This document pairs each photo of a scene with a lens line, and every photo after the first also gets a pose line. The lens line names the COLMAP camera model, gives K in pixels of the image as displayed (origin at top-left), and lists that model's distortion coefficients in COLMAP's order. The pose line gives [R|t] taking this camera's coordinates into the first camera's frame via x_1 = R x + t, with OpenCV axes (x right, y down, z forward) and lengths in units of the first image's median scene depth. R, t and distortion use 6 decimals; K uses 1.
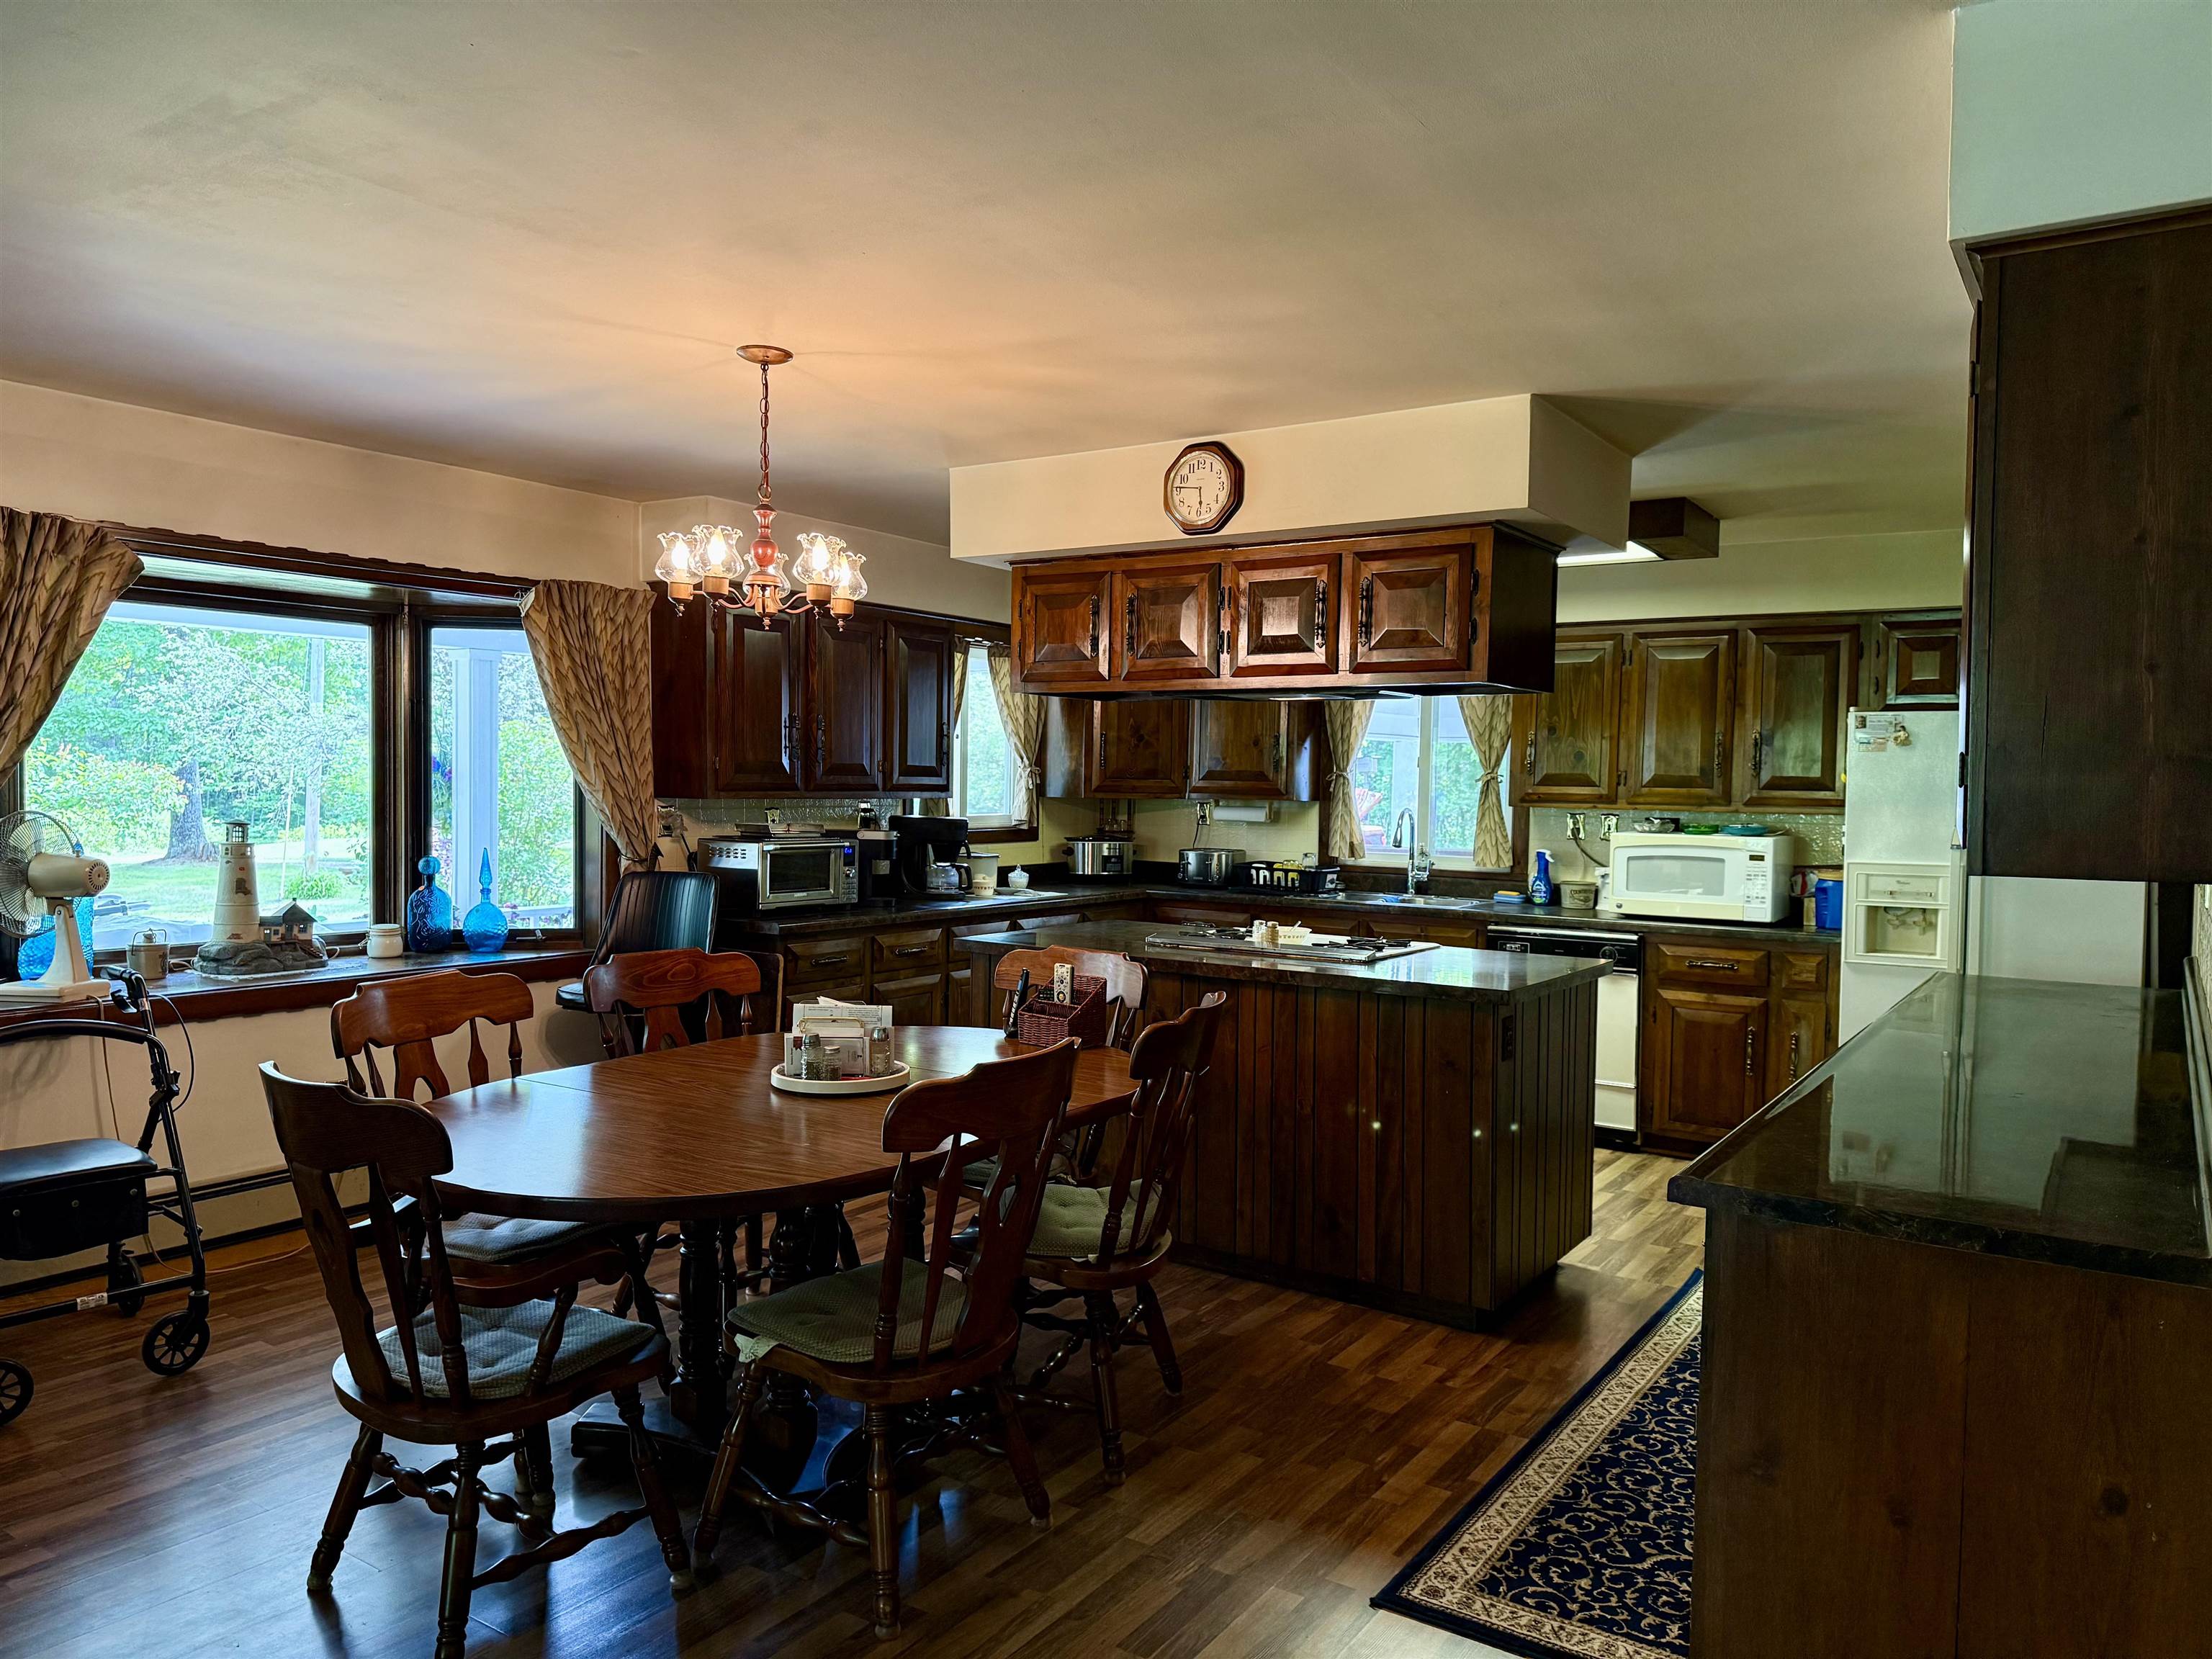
lens RADIAL K [[1556.2, 0, 1111.3], [0, 1556.2, 827.5], [0, 0, 1]] dist [0.029214, -0.042719]
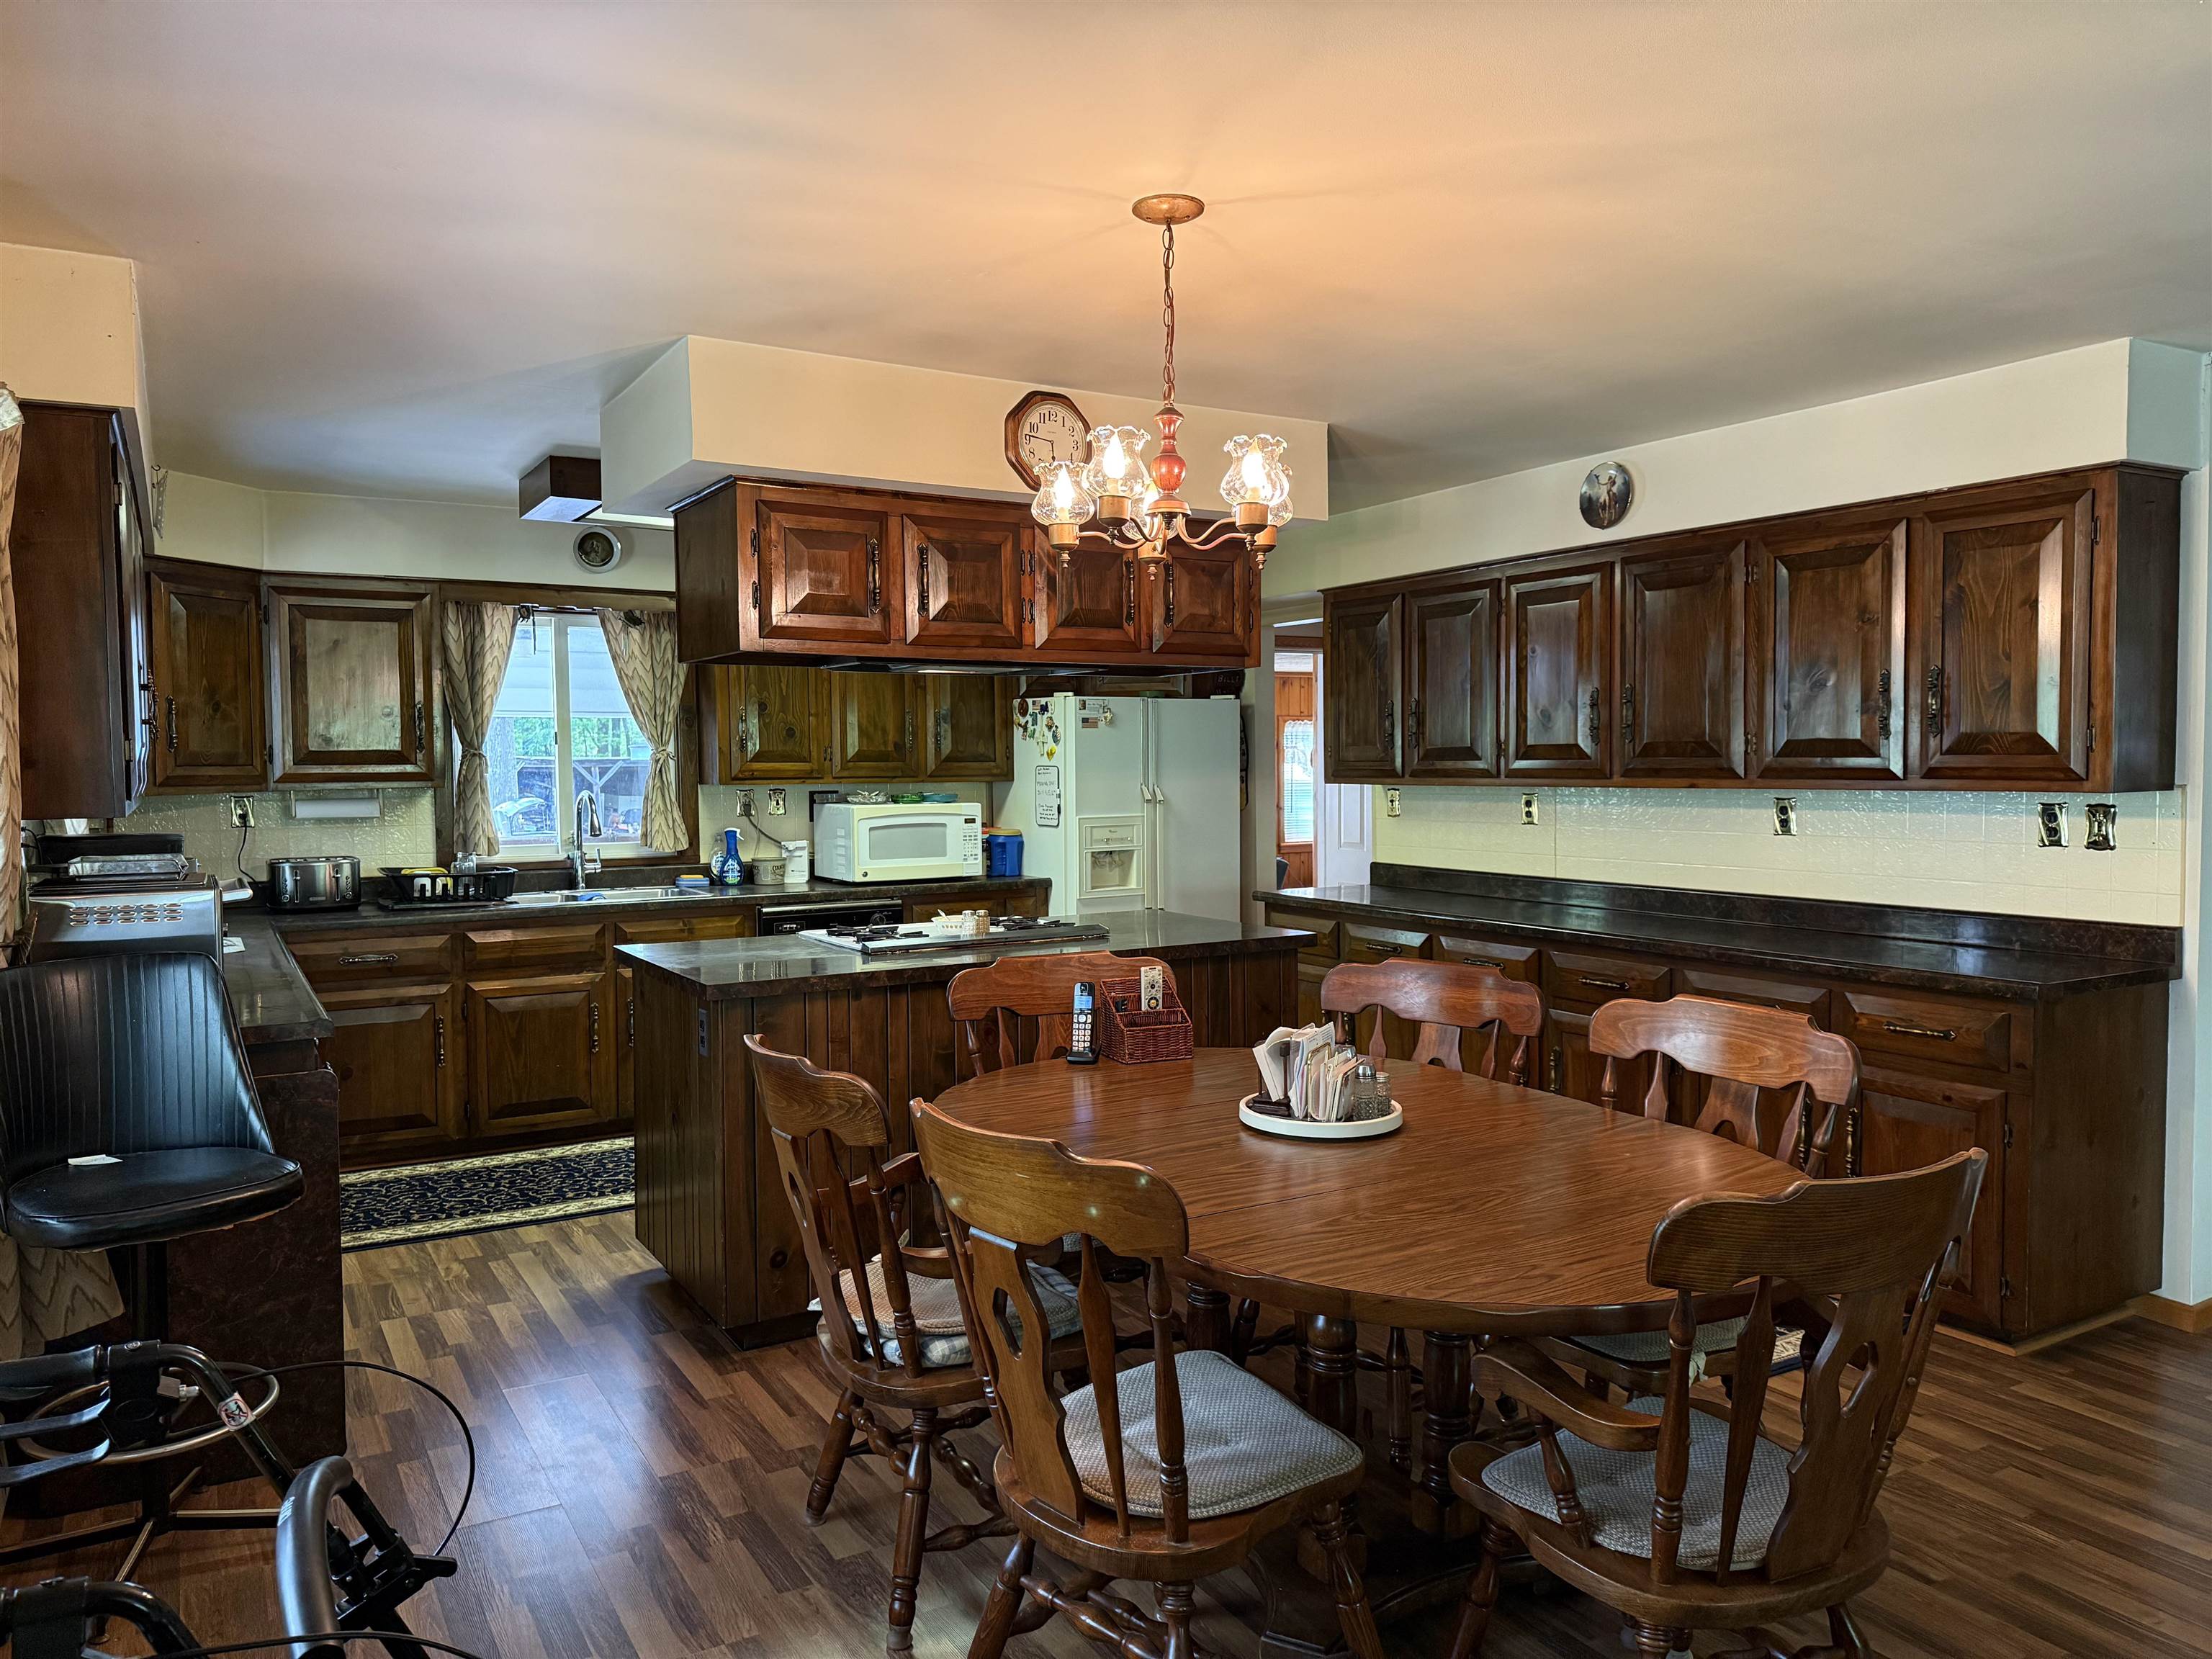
lens RADIAL K [[1556.2, 0, 1108.8], [0, 1556.2, 834.1], [0, 0, 1]] dist [0.029214, -0.042719]
pose [[0.416938, -0.061868, 0.906827, -0.551691], [0.041590, 0.997934, 0.048962, -0.021747], [-0.907983, 0.017300, 0.418650, 0.416686]]
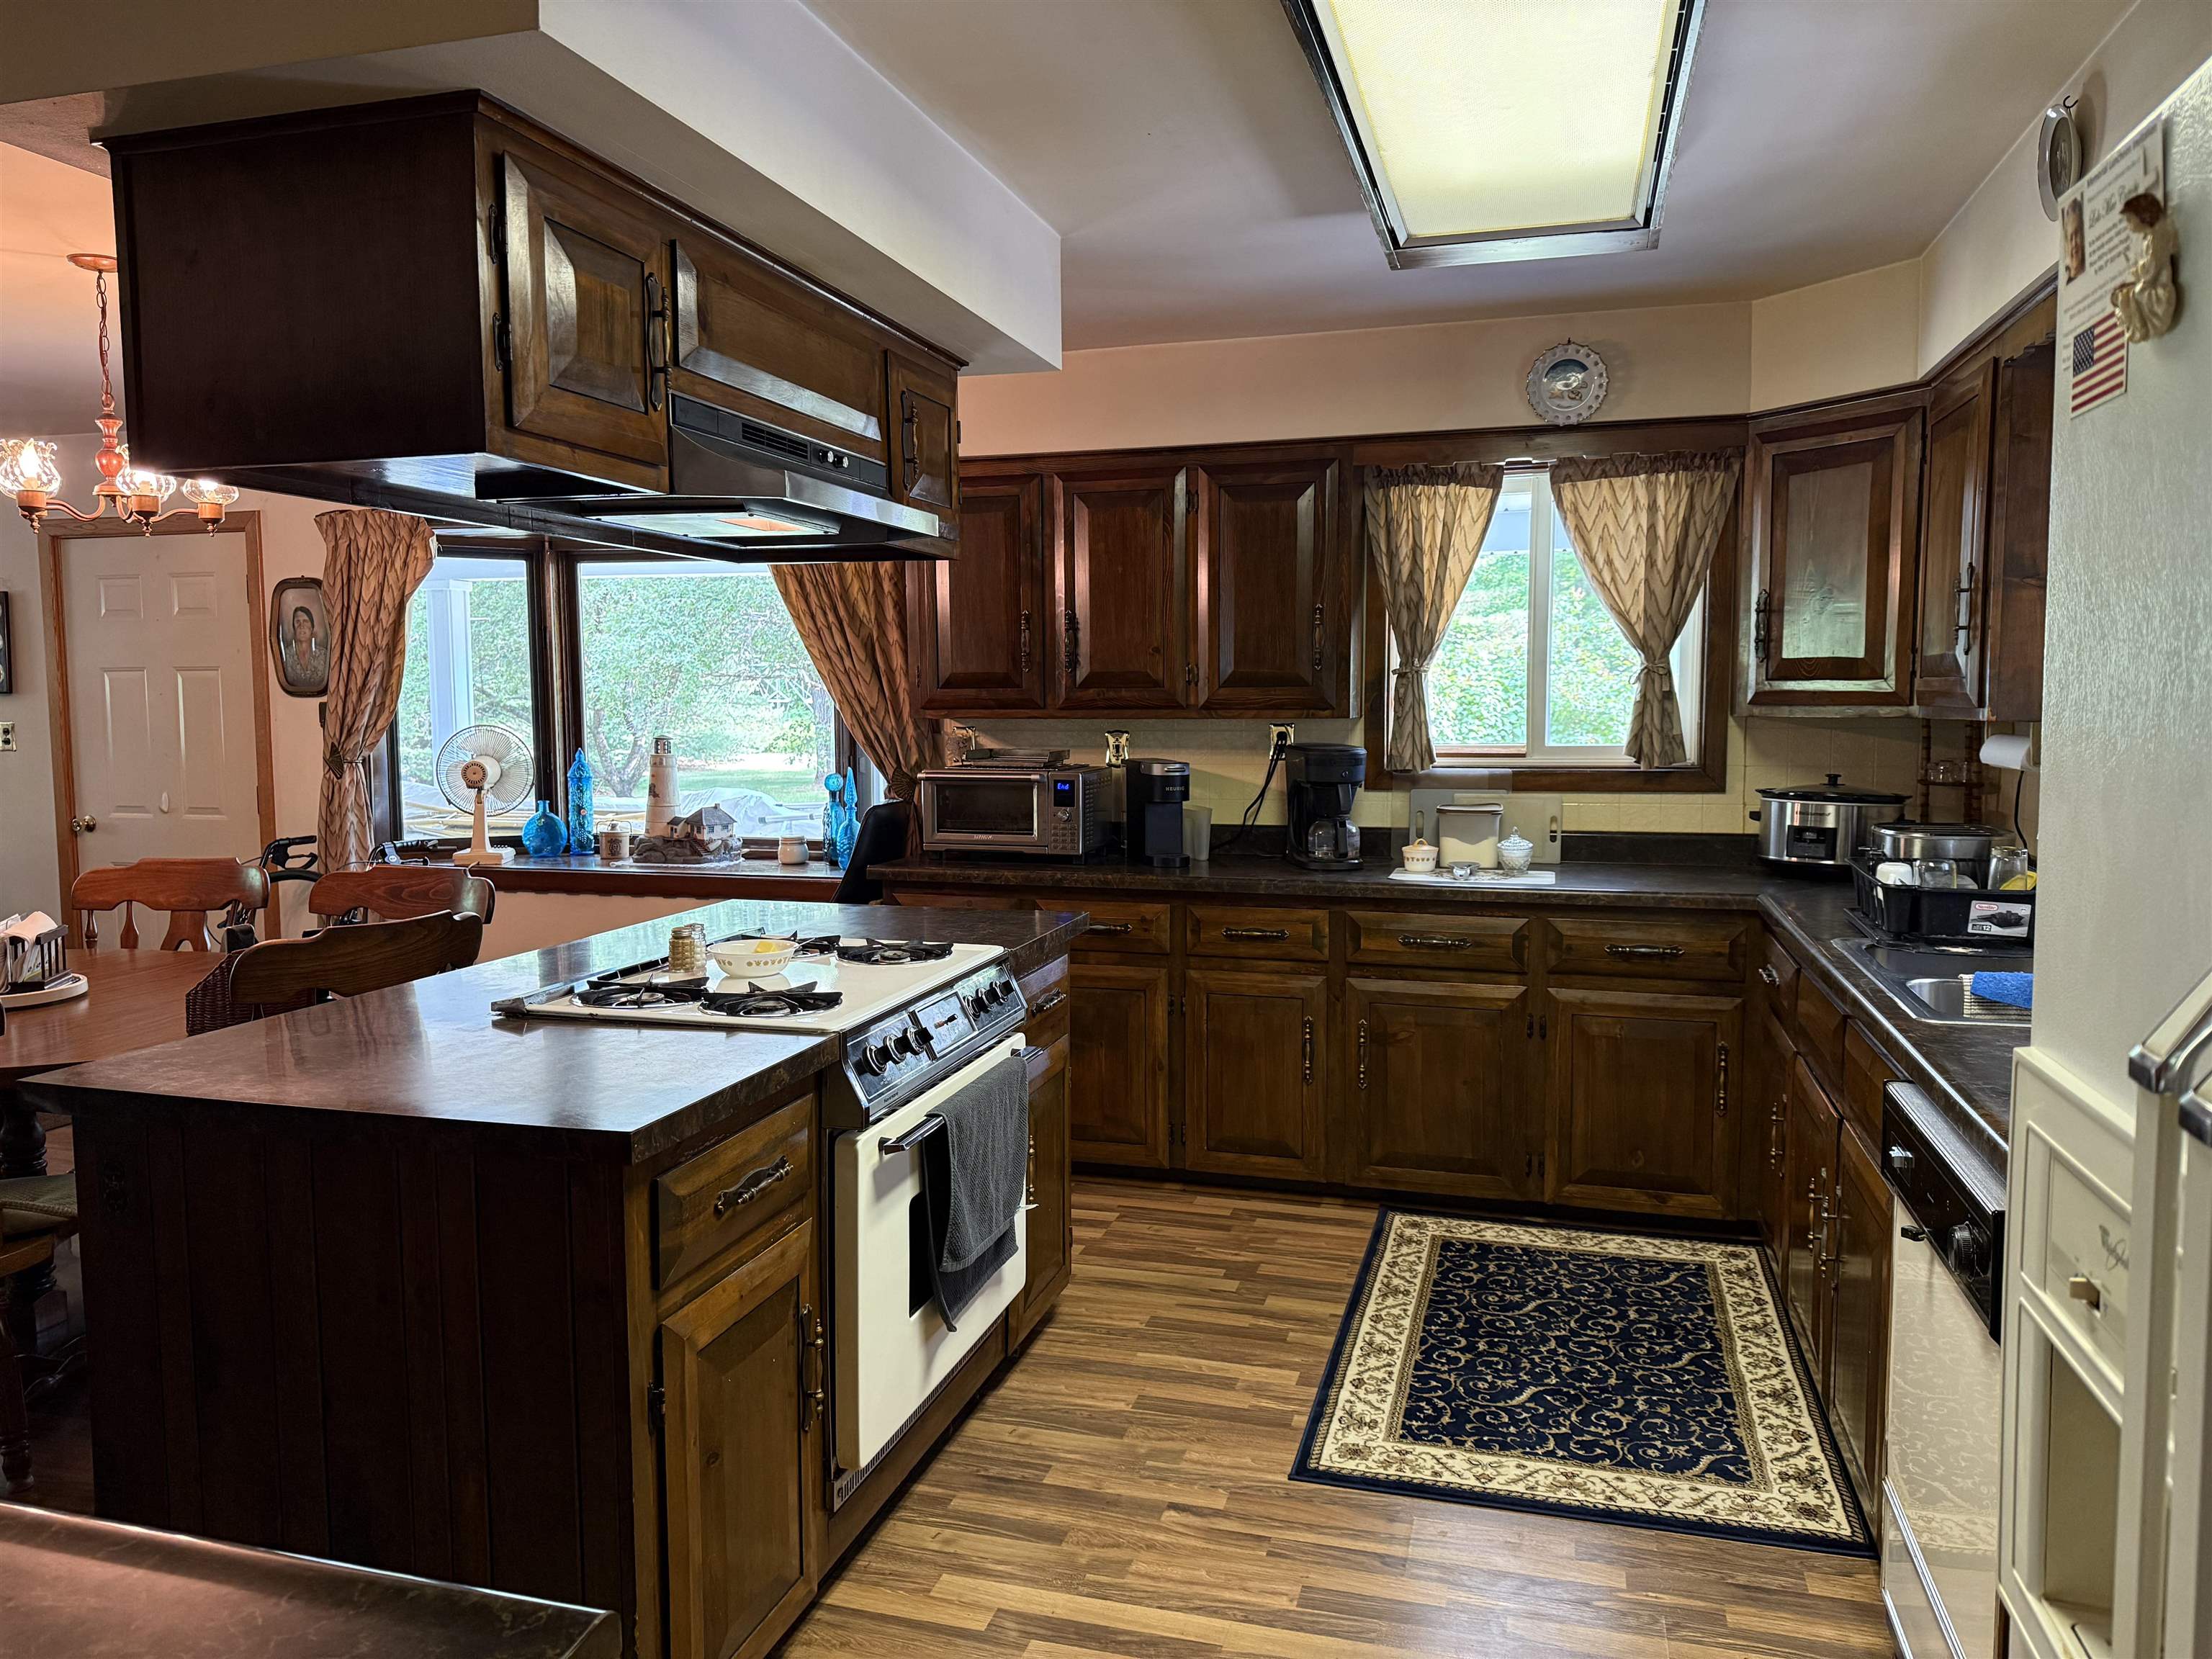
lens RADIAL K [[1556.2, 0, 1109.3], [0, 1556.2, 824.4], [0, 0, 1]] dist [0.029214, -0.042719]
pose [[0.304611, 0.061244, -0.950506, 0.528892], [-0.022555, 0.998115, 0.057083, -0.009055], [0.952210, 0.004051, 0.305418, 0.752130]]
